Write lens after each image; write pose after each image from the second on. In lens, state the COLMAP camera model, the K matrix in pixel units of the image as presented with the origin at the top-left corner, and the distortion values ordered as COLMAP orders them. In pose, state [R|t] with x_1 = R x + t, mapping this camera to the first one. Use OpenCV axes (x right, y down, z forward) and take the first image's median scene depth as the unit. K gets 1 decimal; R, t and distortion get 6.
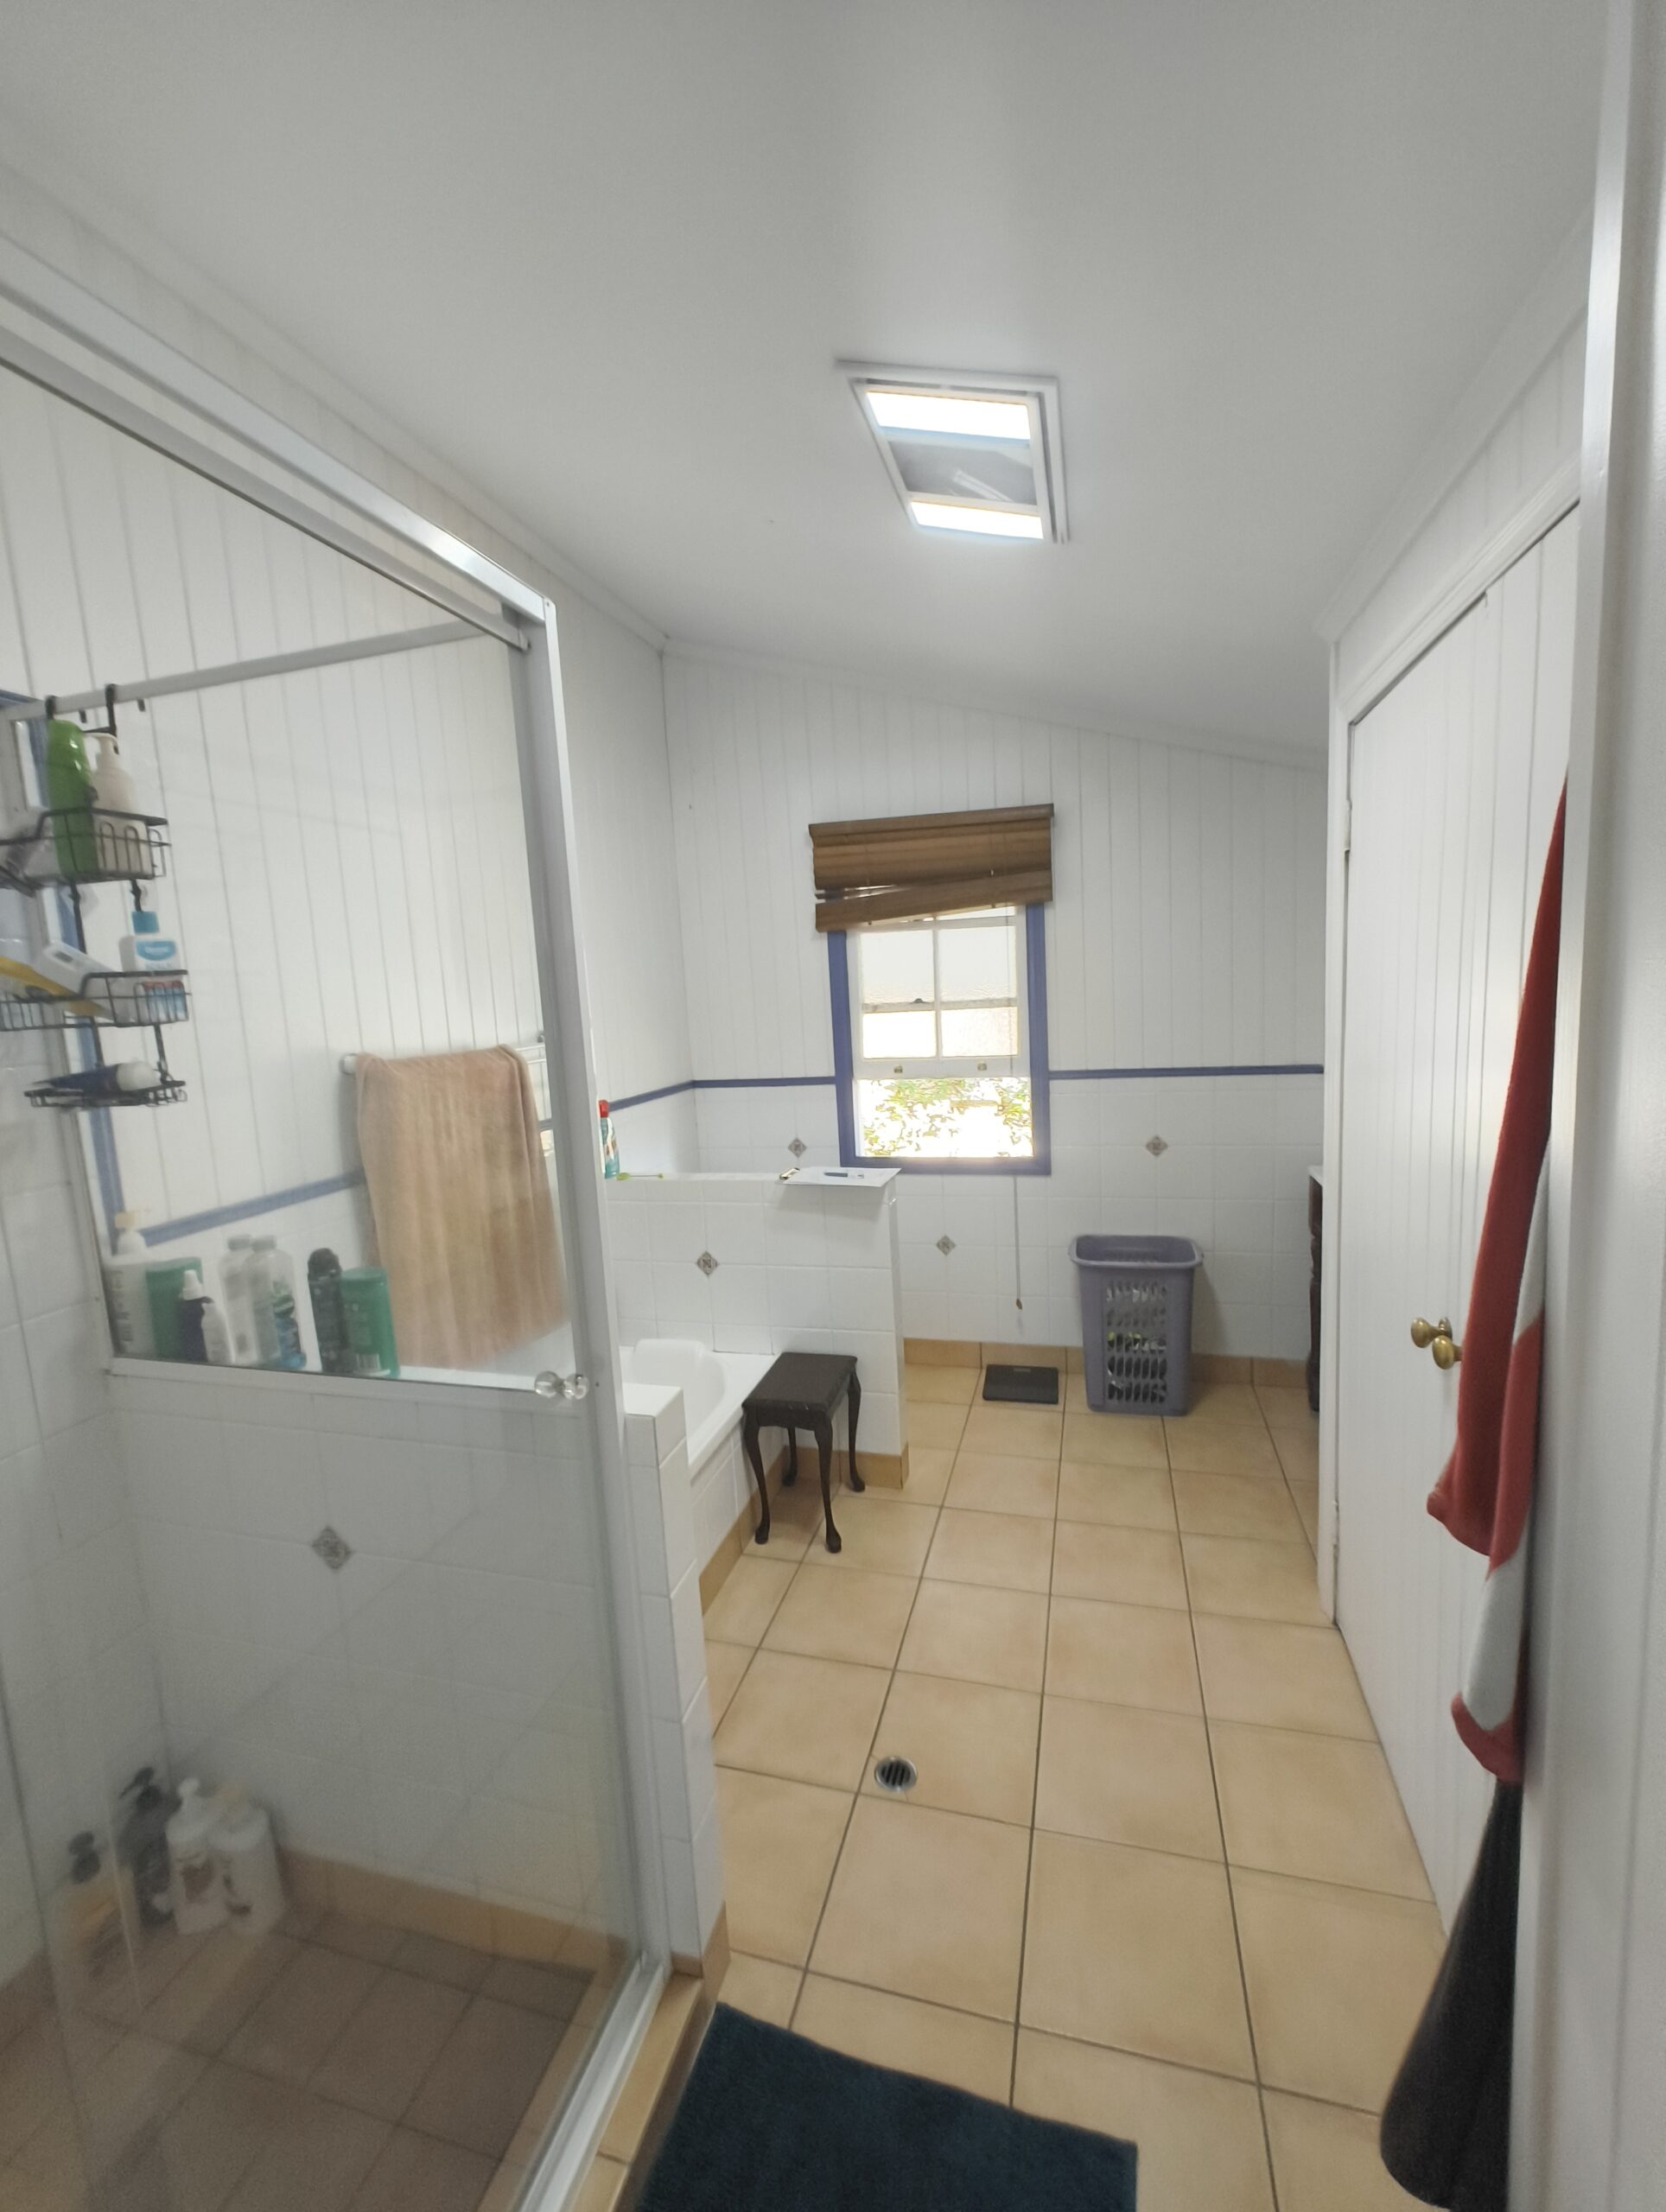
lens RADIAL K [[915.4, 0, 833.0], [0, 915.4, 1106.0], [0, 0, 1]] dist [-0.003012, -0.000110]
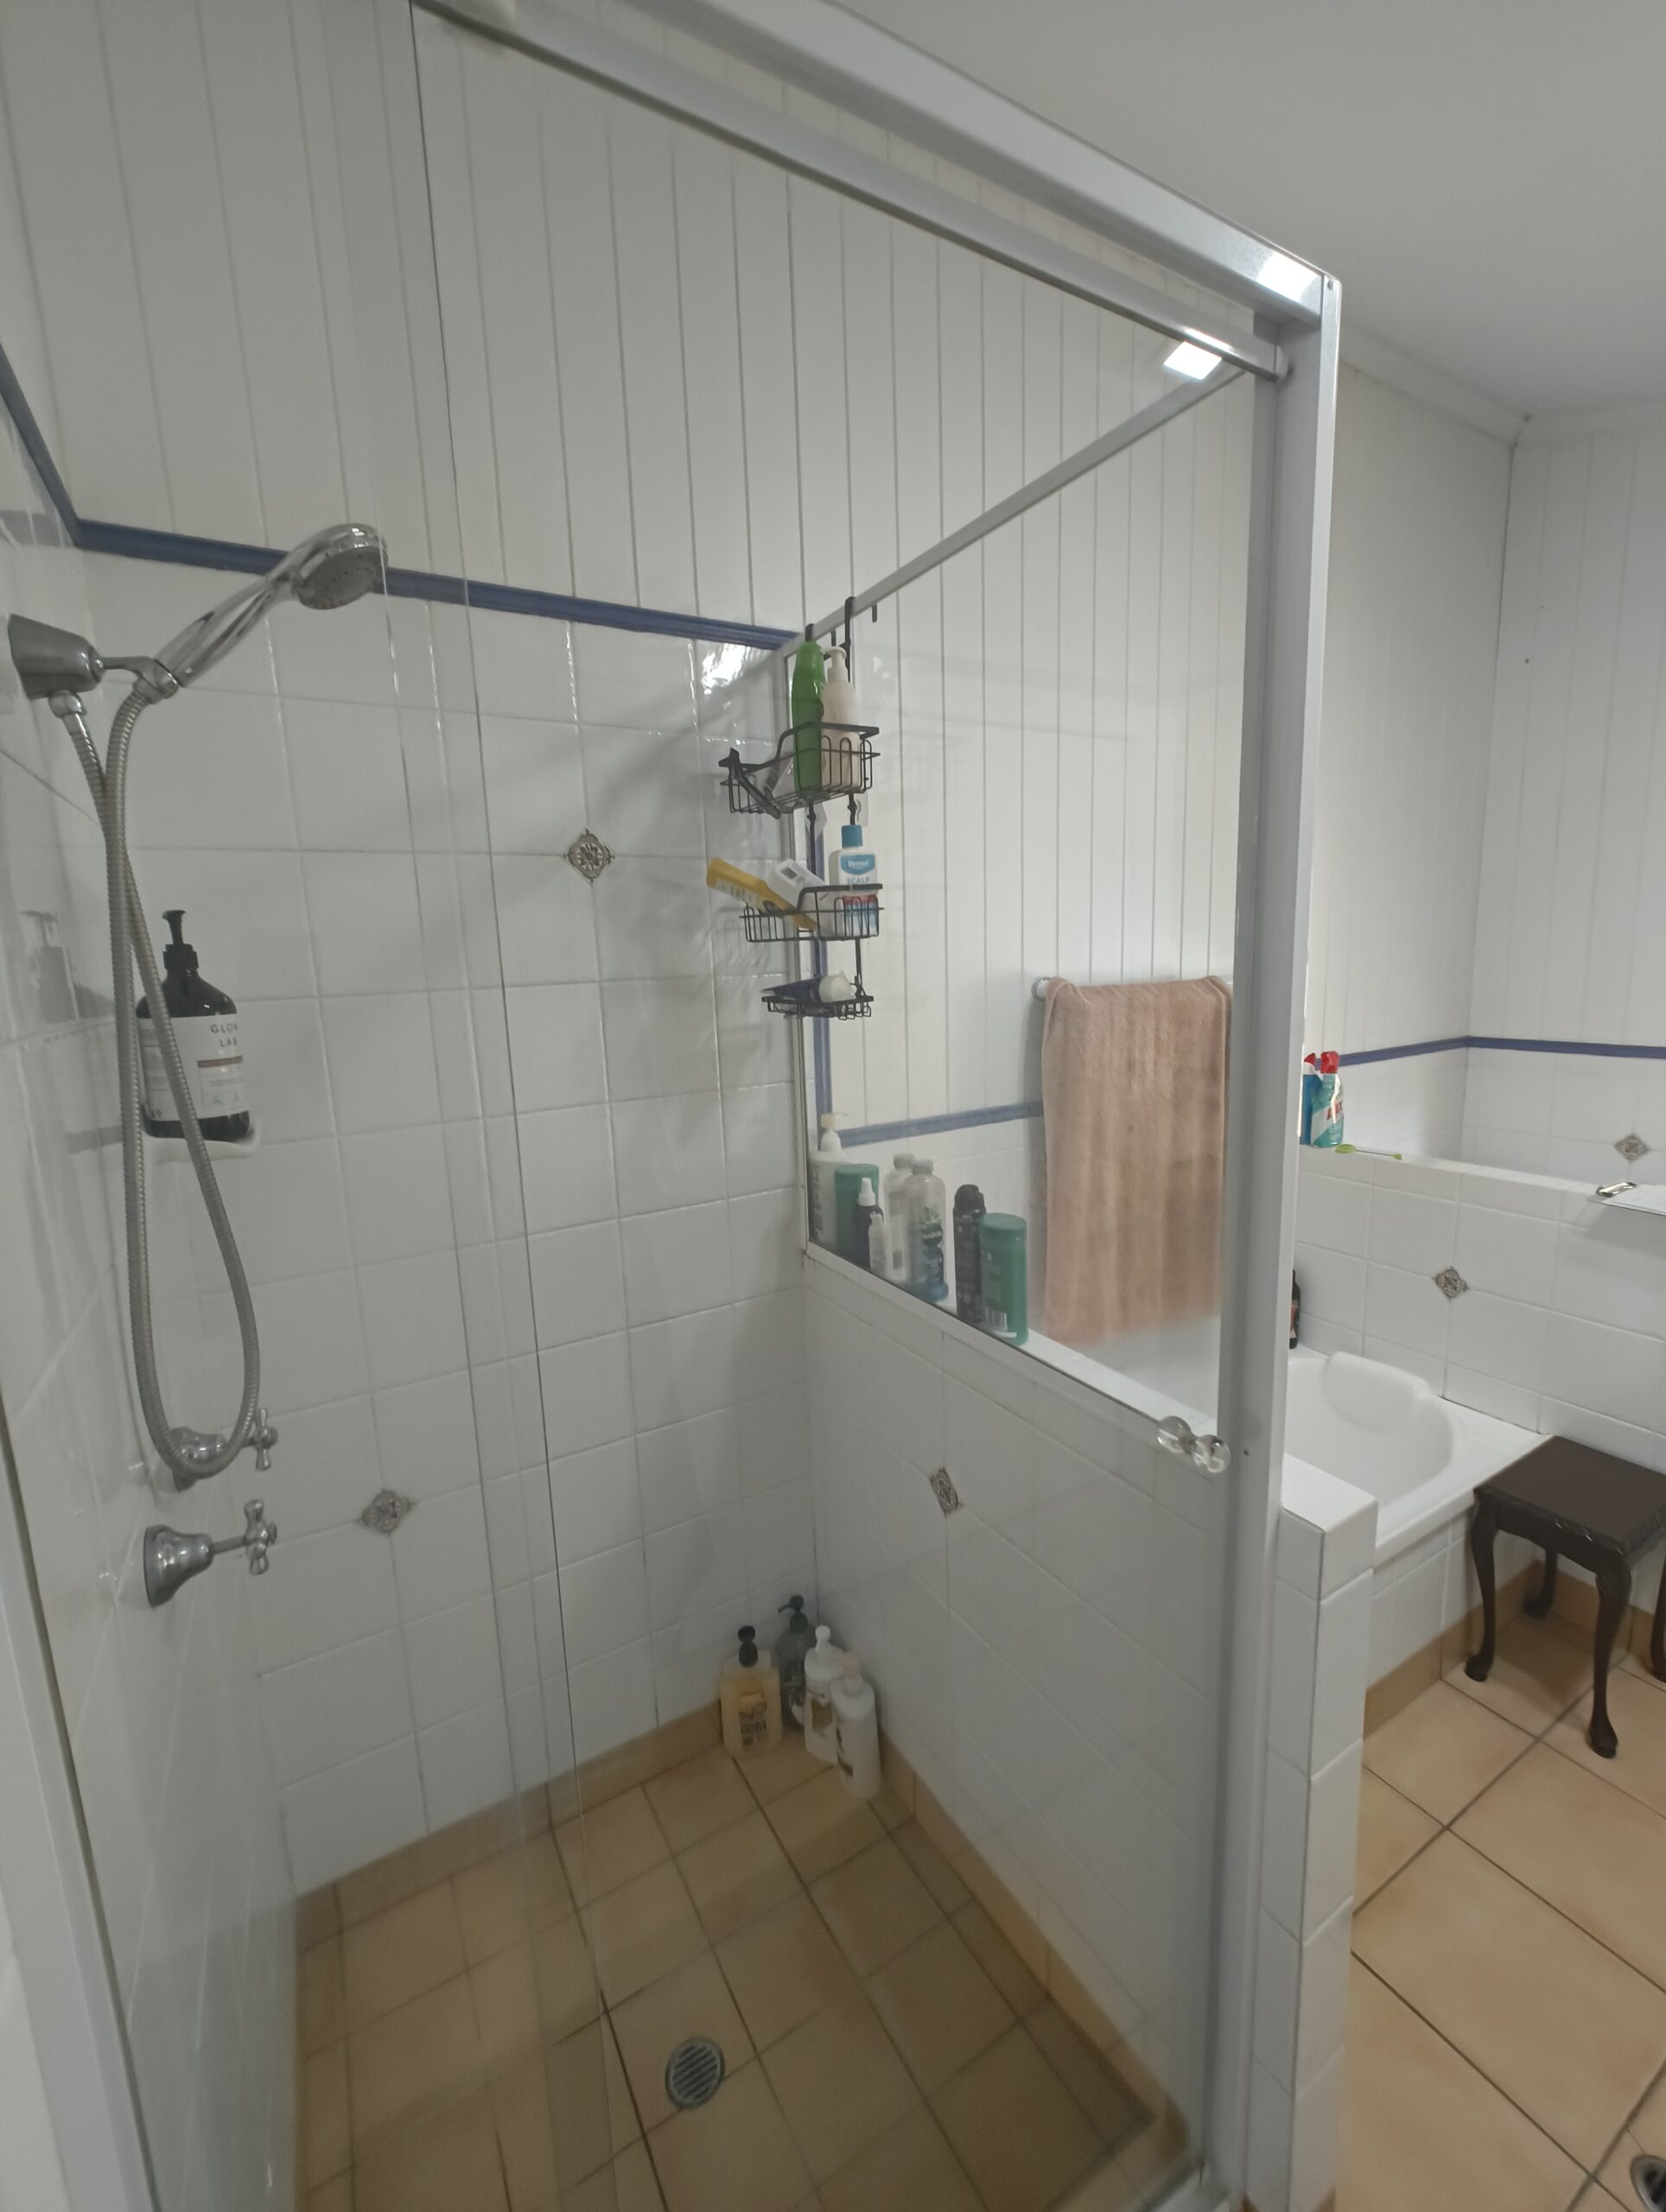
lens RADIAL K [[915.4, 0, 833.0], [0, 915.4, 1106.0], [0, 0, 1]] dist [-0.003012, -0.000110]
pose [[0.724783, 0.141885, -0.674210, -0.023323], [-0.091371, 0.989716, 0.110058, -0.008238], [0.682892, -0.018165, 0.730294, 0.128794]]
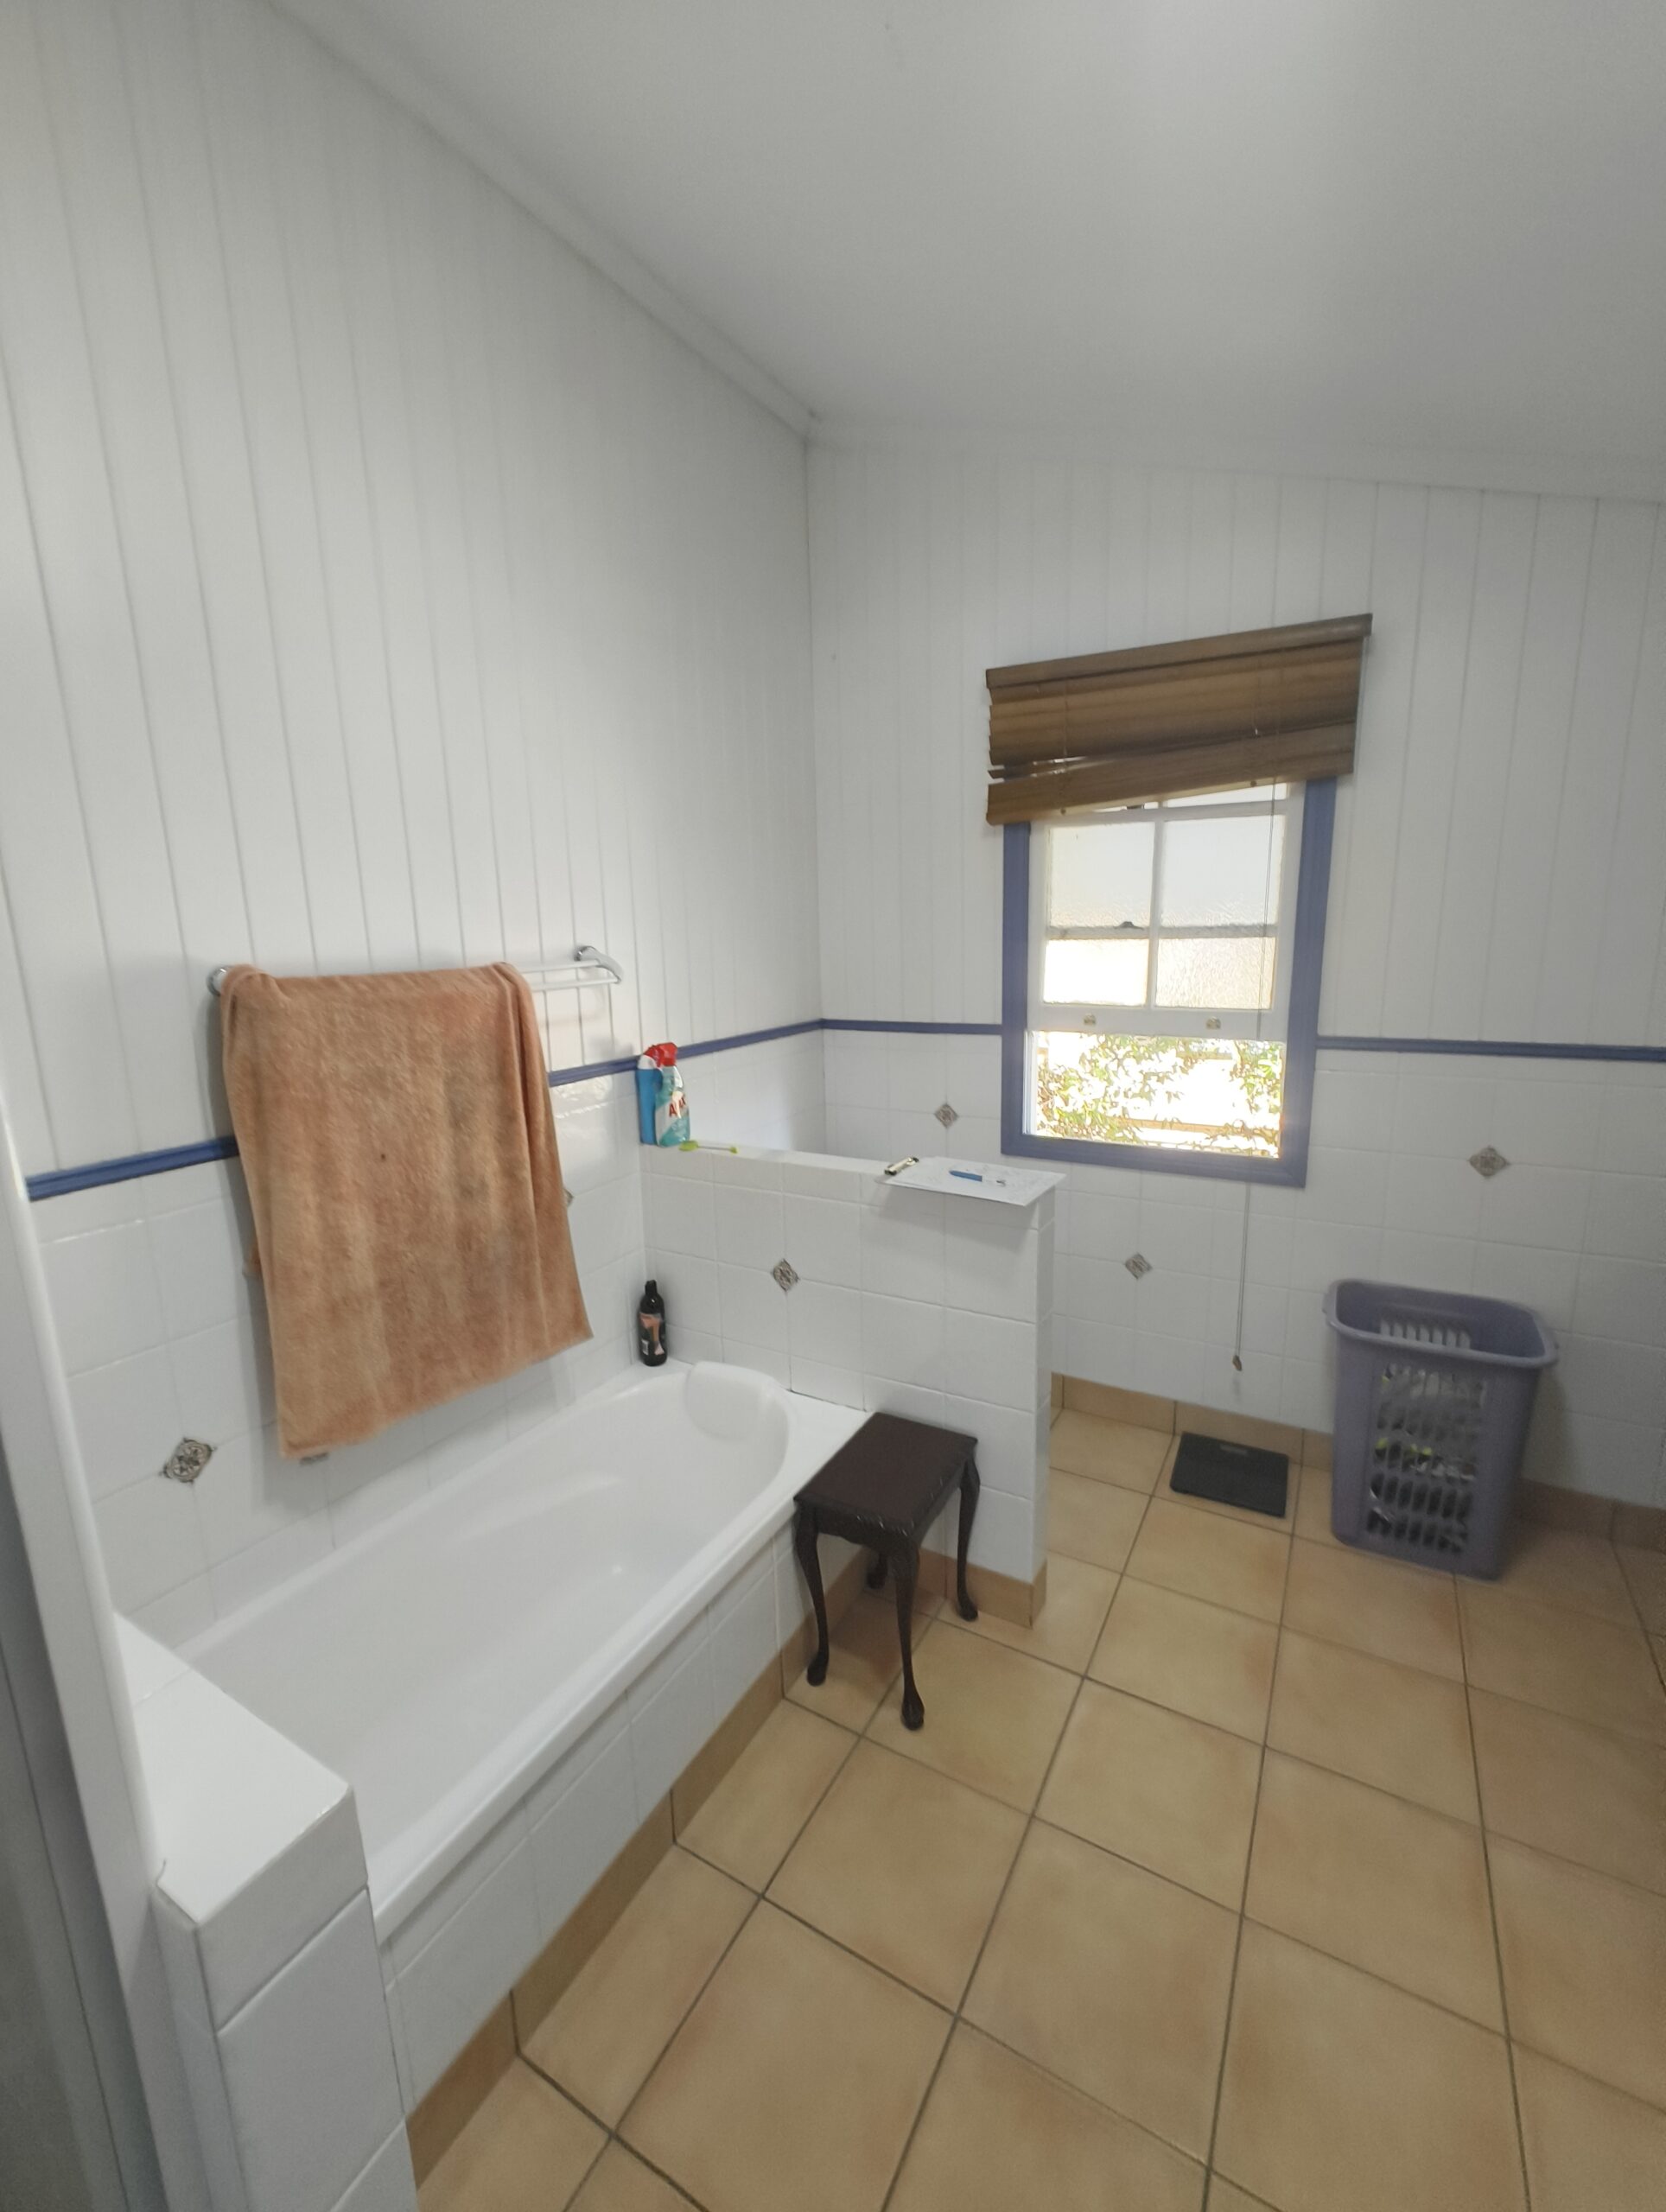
lens RADIAL K [[911.0, 0, 835.4], [0, 911.0, 1104.0], [0, 0, 1]] dist [-0.001926, -0.000131]
pose [[0.969984, 0.076787, -0.230726, 0.067332], [-0.059048, 0.994812, 0.082839, -0.030696], [0.235890, -0.066728, 0.969486, 0.356496]]
